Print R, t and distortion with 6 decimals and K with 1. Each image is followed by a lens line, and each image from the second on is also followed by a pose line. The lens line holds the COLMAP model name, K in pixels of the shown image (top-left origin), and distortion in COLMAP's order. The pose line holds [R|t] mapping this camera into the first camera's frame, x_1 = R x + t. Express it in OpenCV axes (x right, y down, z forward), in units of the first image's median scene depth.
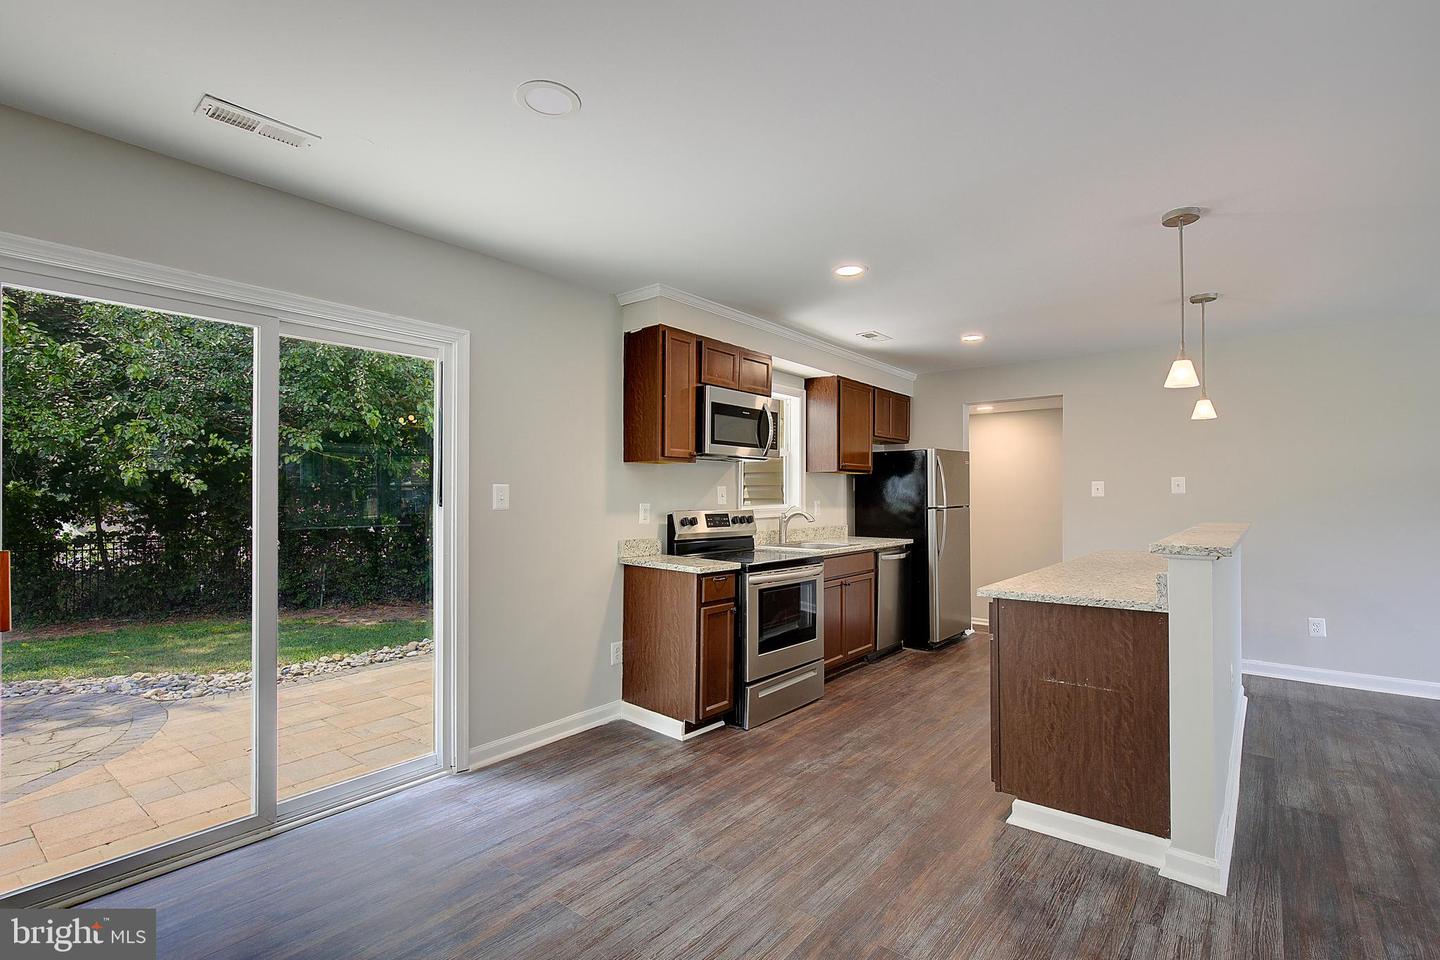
lens RADIAL K [[663.5, 0, 716.4], [0, 663.5, 487.1], [0, 0, 1]] dist [0.002854, 0.001042]
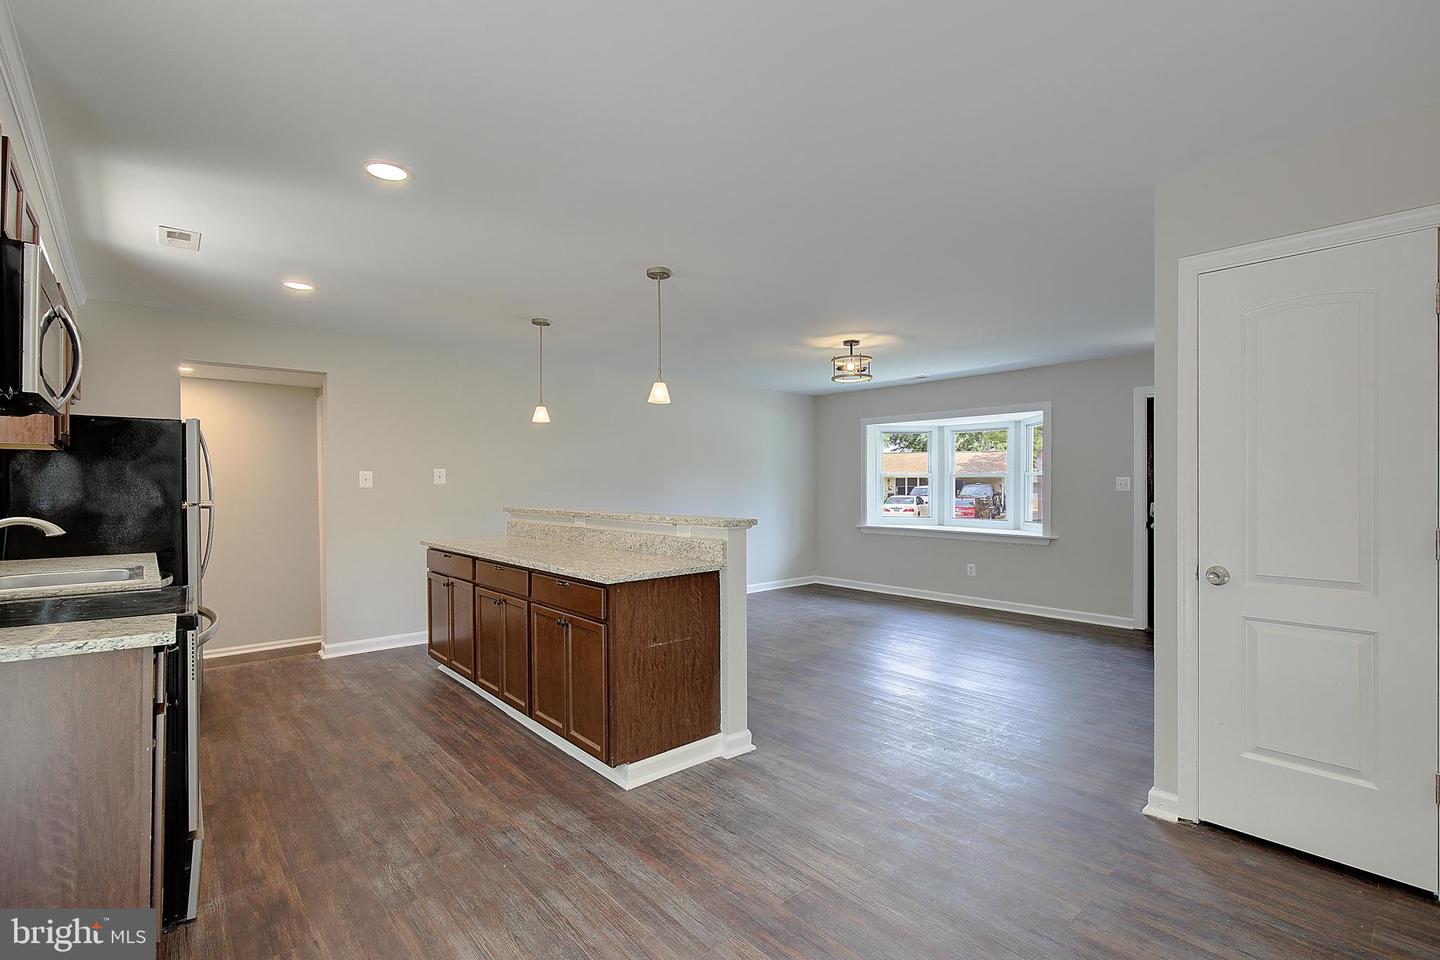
lens RADIAL K [[663.5, 0, 755.1], [0, 663.5, 486.2], [0, 0, 1]] dist [0.002854, 0.001042]
pose [[0.131828, -0.002106, 0.991270, -0.531378], [-0.008542, 0.999958, 0.003260, 0.008557], [-0.991236, -0.008897, 0.131804, 0.587665]]
